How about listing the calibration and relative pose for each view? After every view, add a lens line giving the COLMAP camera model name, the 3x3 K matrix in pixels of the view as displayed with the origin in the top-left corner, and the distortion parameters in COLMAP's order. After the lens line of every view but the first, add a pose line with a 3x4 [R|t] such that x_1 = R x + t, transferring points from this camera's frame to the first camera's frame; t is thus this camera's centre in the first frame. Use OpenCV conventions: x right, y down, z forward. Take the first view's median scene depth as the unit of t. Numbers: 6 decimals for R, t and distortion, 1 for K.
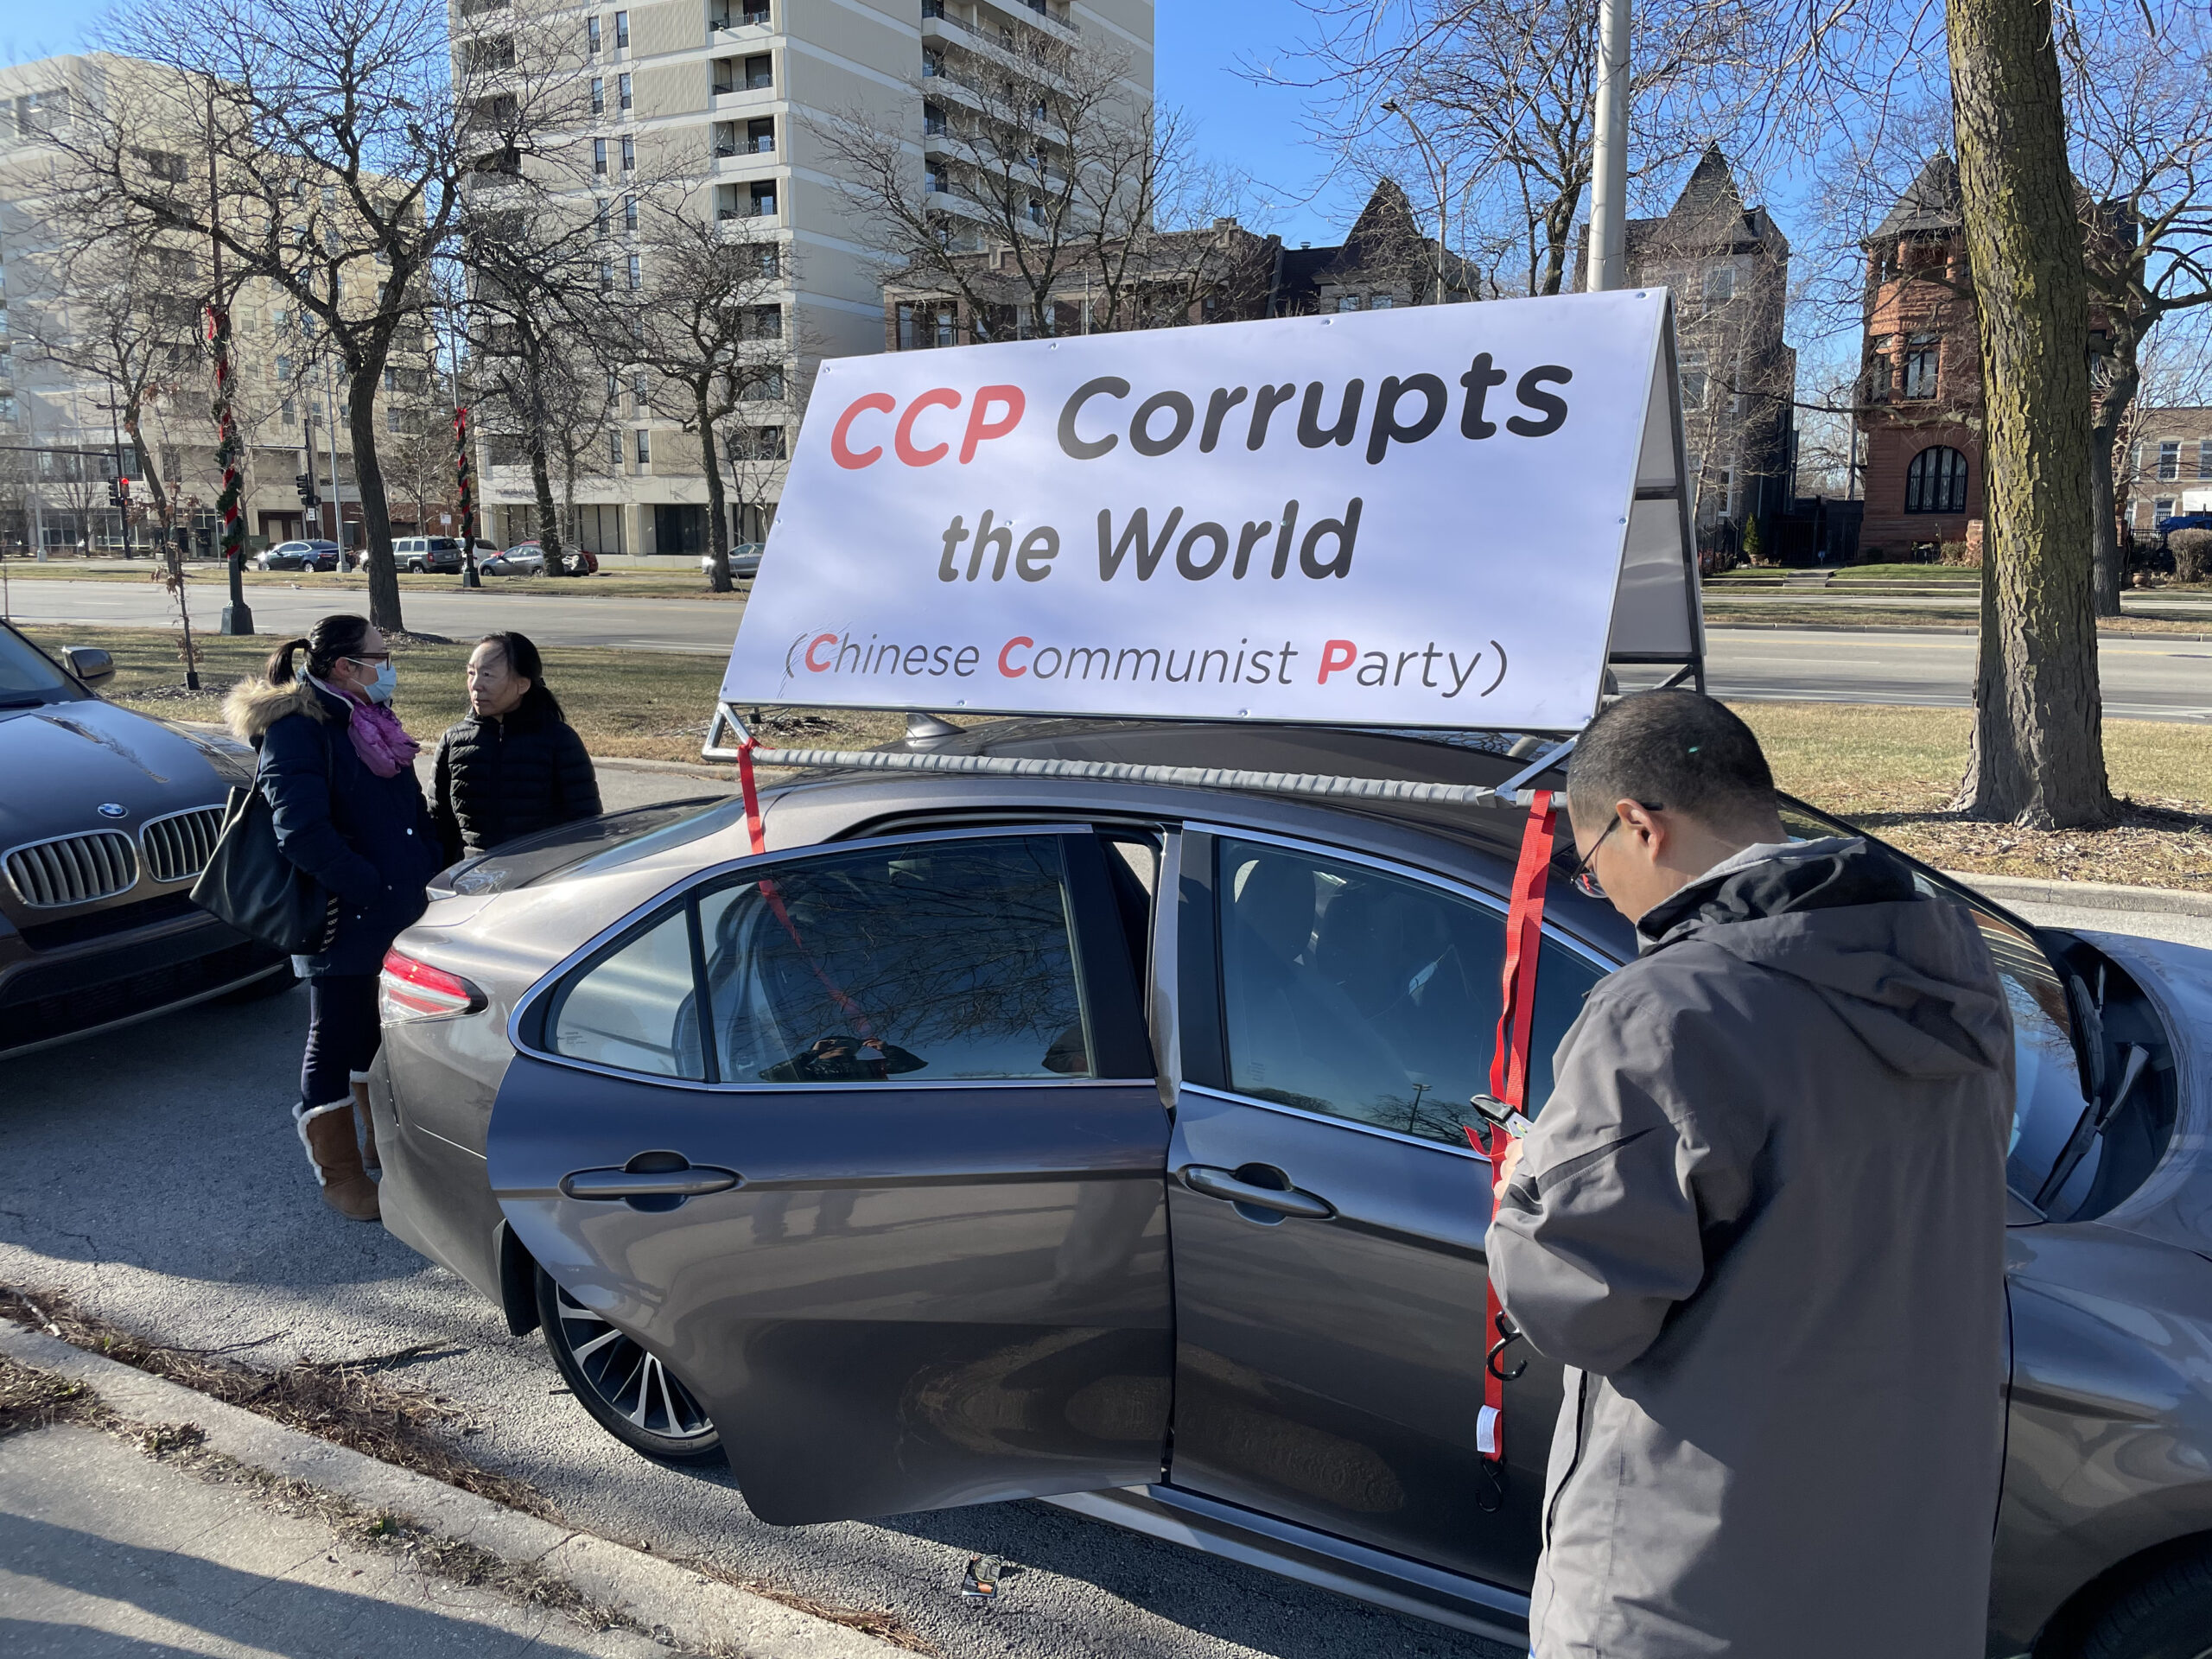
lens RADIAL K [[1718.1, 0, 1085.1], [0, 1718.1, 838.2], [0, 0, 1]] dist [0.065604, -0.096727]
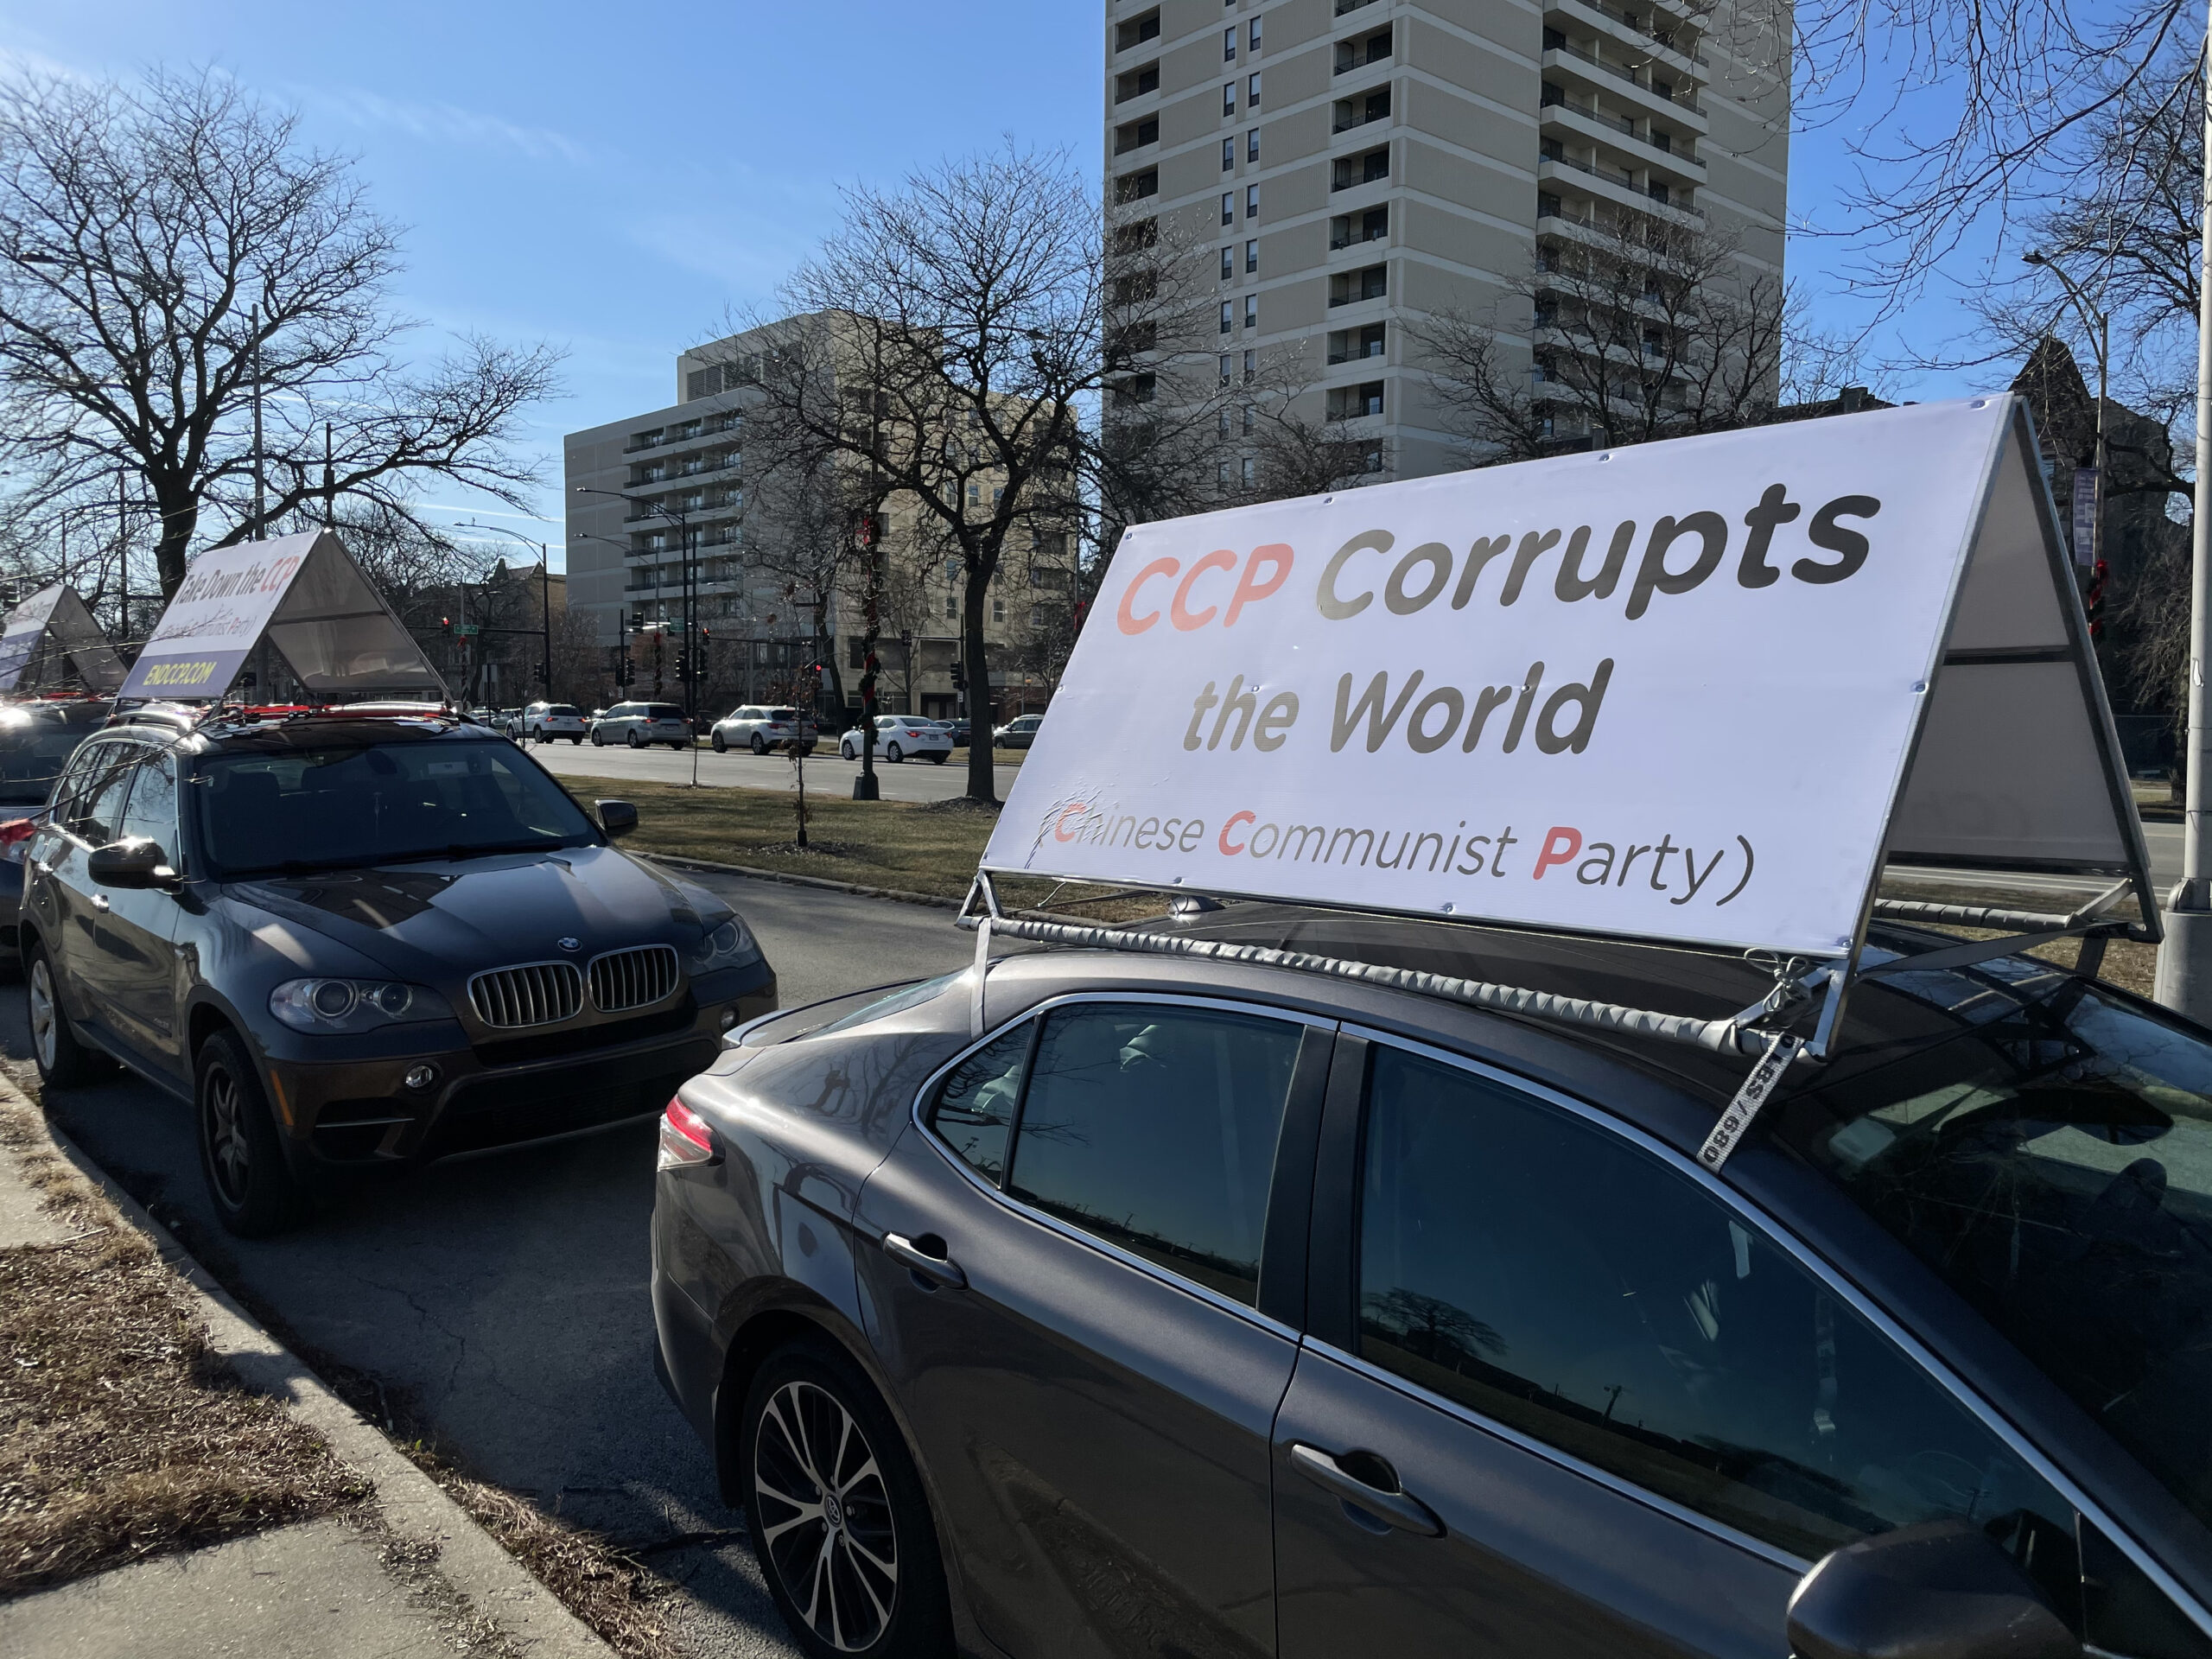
lens RADIAL K [[1718.1, 0, 1004.9], [0, 1718.1, 798.1], [0, 0, 1]] dist [0.065604, -0.096727]
pose [[0.928112, 0.033660, -0.370776, 0.166973], [-0.080709, 0.990412, -0.112115, -0.012164], [0.363448, 0.133980, 0.921930, 0.115508]]
